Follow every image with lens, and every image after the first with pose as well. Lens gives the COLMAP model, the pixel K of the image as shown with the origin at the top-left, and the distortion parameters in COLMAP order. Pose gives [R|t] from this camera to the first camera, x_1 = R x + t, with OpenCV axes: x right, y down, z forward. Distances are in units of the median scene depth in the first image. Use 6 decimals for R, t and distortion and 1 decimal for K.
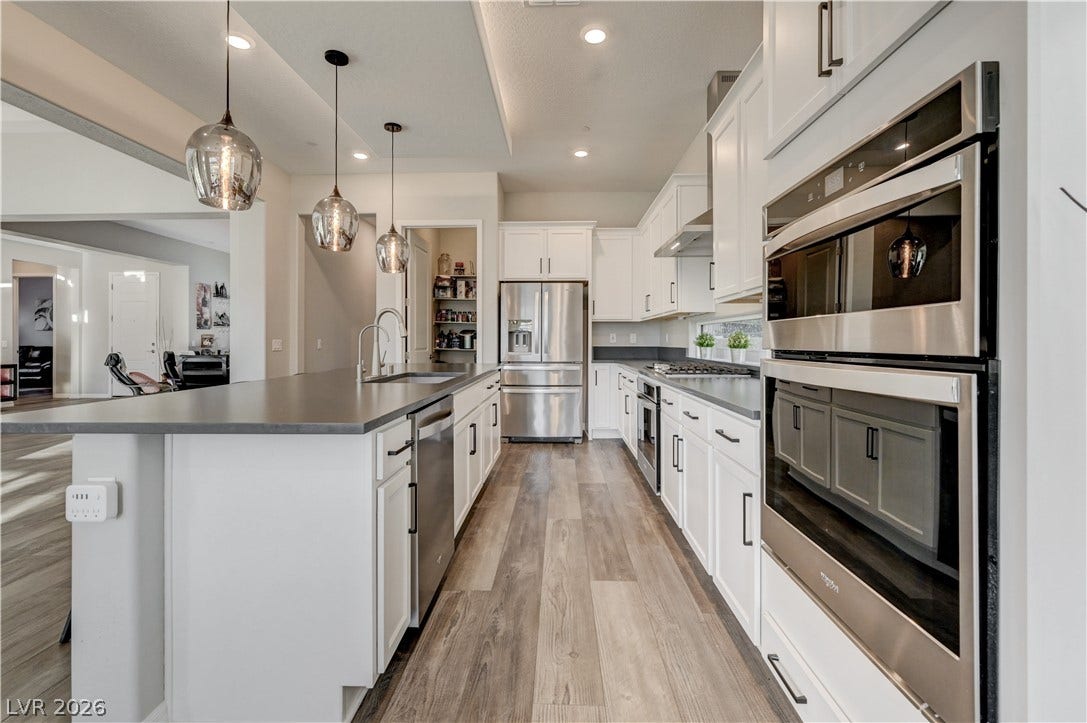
lens RADIAL K [[463.8, 0, 558.5], [0, 463.8, 335.6], [0, 0, 1]] dist [-0.001543, -0.000067]
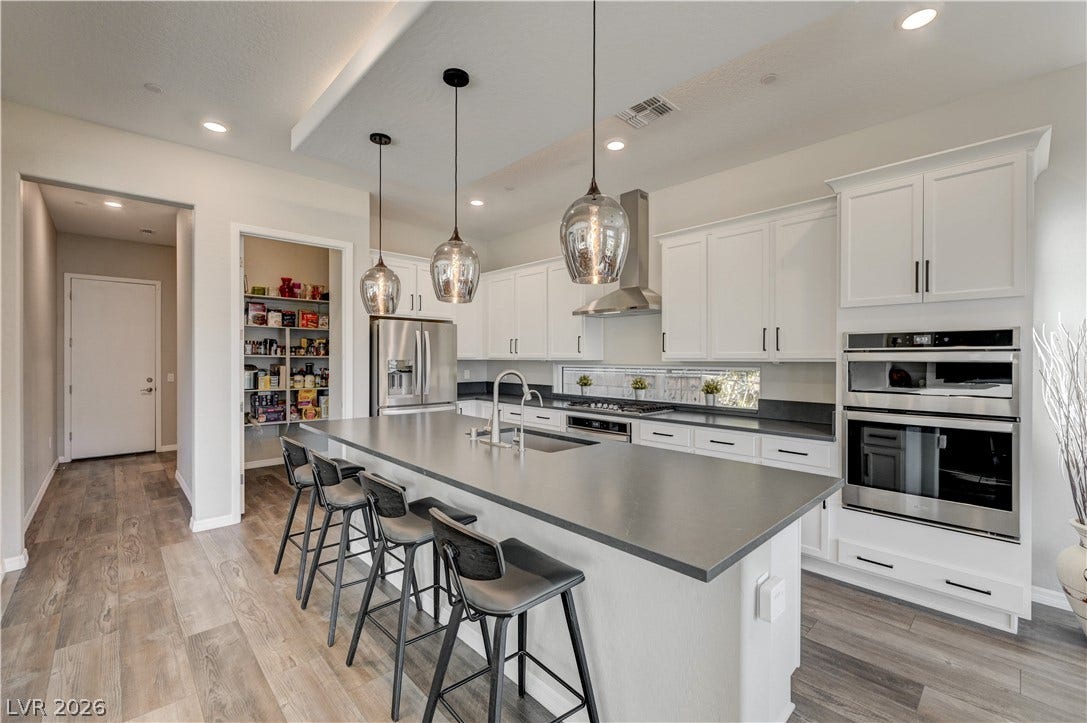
lens RADIAL K [[449.5, 0, 543.1], [0, 449.5, 365.7], [0, 0, 1]] dist [-0.001038, -0.000039]
pose [[0.717629, -0.005362, 0.696405, -0.630710], [-0.015077, 0.999616, 0.023233, -0.058441], [-0.696262, -0.027173, 0.717273, 0.184812]]
